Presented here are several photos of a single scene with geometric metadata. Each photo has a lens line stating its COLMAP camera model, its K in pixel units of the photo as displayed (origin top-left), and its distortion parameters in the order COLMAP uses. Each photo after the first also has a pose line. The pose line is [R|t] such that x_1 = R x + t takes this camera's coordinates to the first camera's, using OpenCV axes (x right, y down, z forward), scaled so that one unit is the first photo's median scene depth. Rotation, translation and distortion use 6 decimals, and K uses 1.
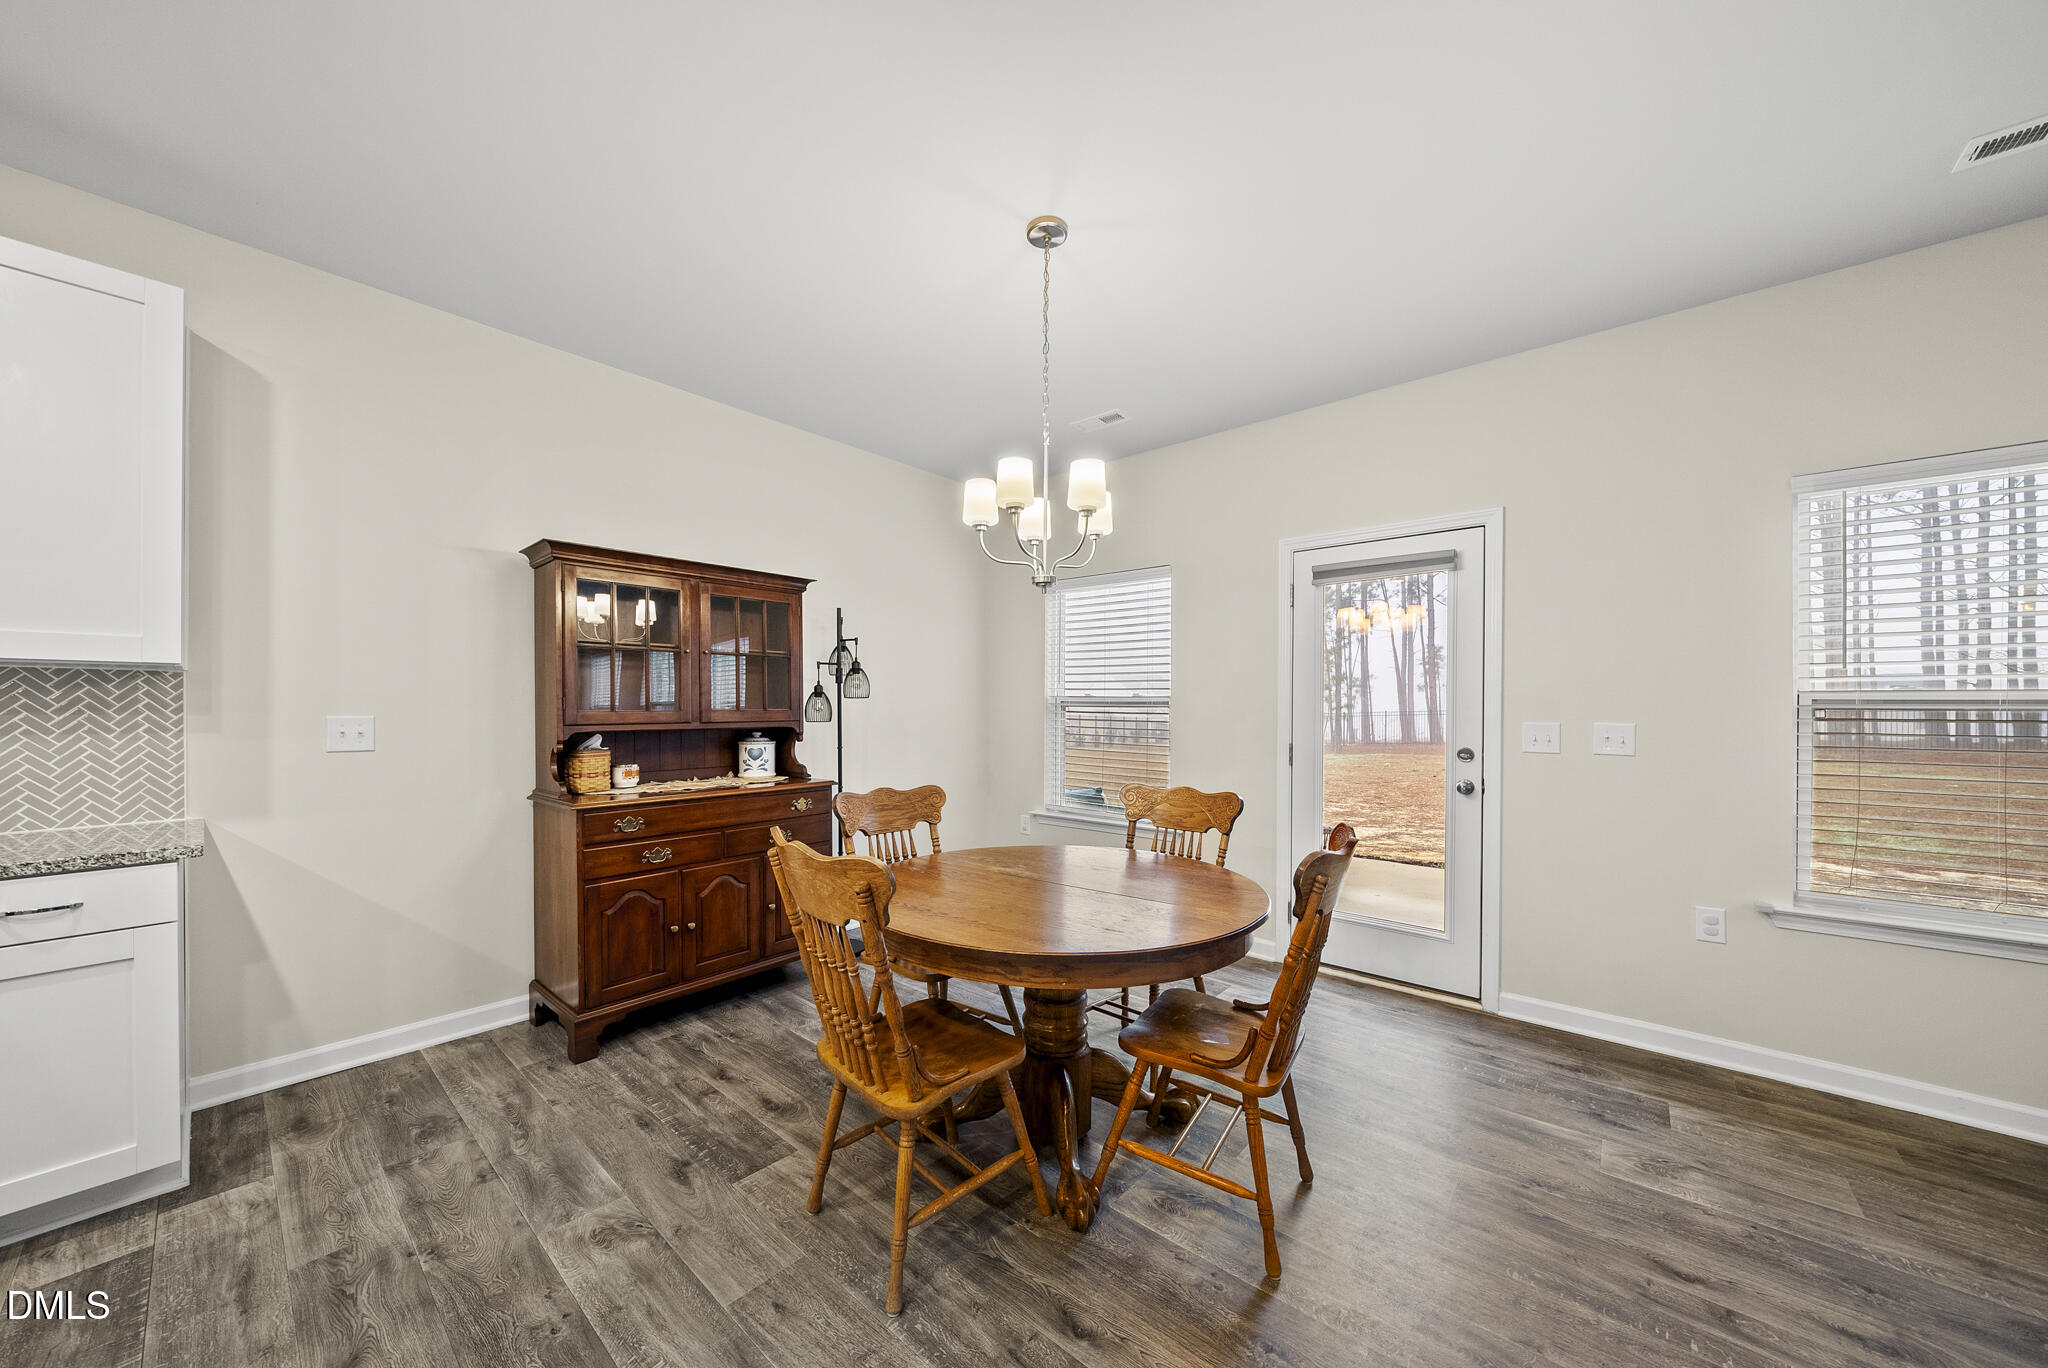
lens RADIAL K [[707.2, 0, 1017.7], [0, 707.2, 712.1], [0, 0, 1]] dist [-0.010607, 0.000750]
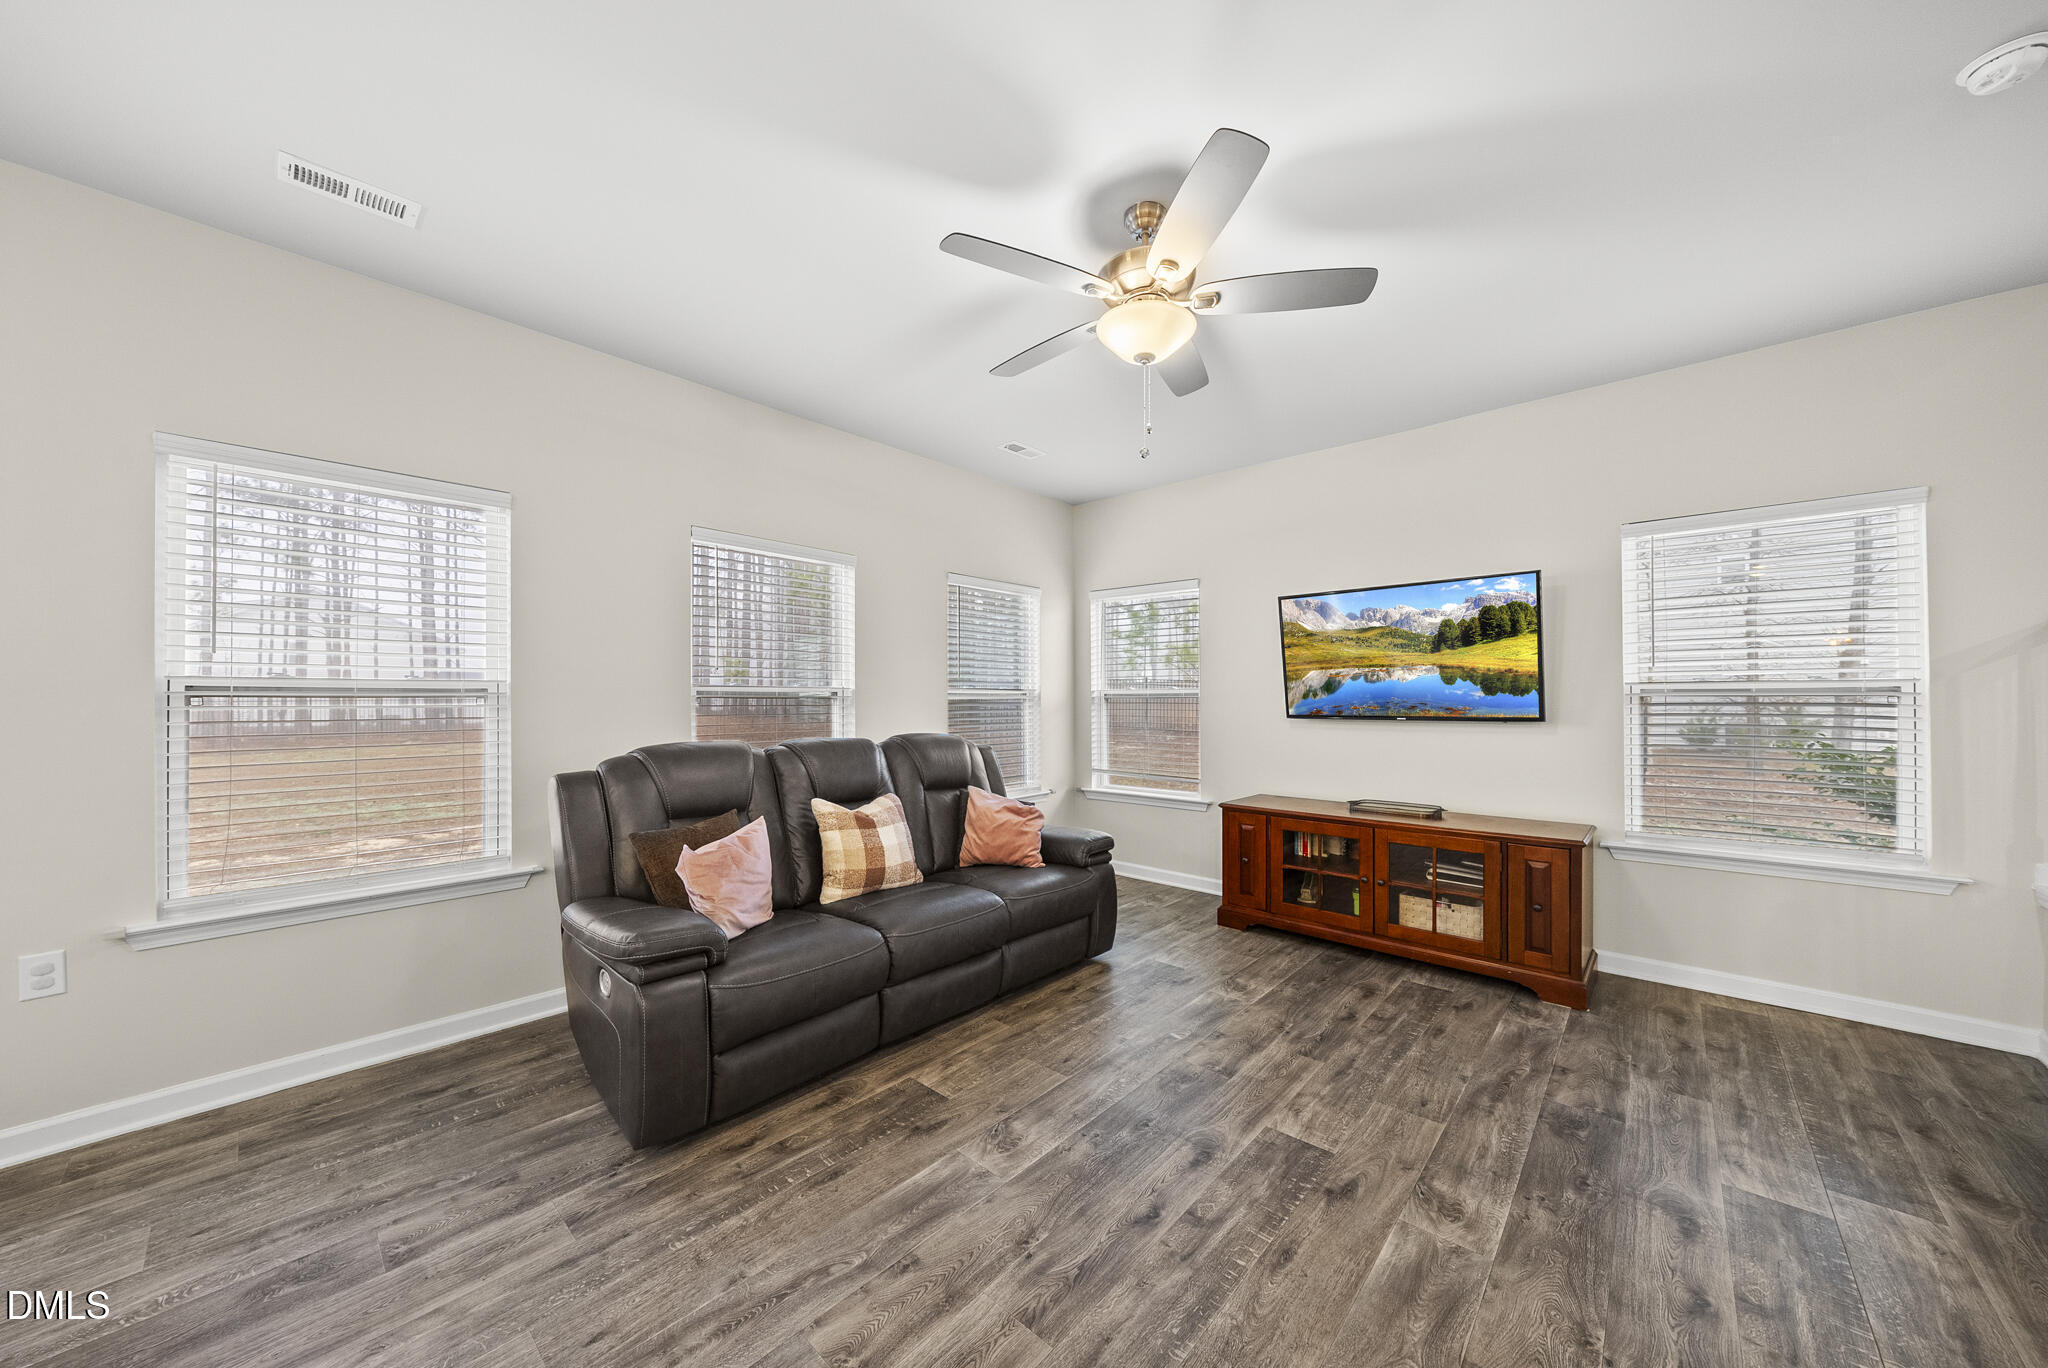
lens RADIAL K [[707.2, 0, 1022.0], [0, 707.2, 695.1], [0, 0, 1]] dist [-0.010607, 0.000750]
pose [[0.025903, 0.001002, 0.999664, 0.232818], [0.003758, 0.999992, -0.001100, -0.000559], [-0.999657, 0.003785, 0.025899, -0.095963]]
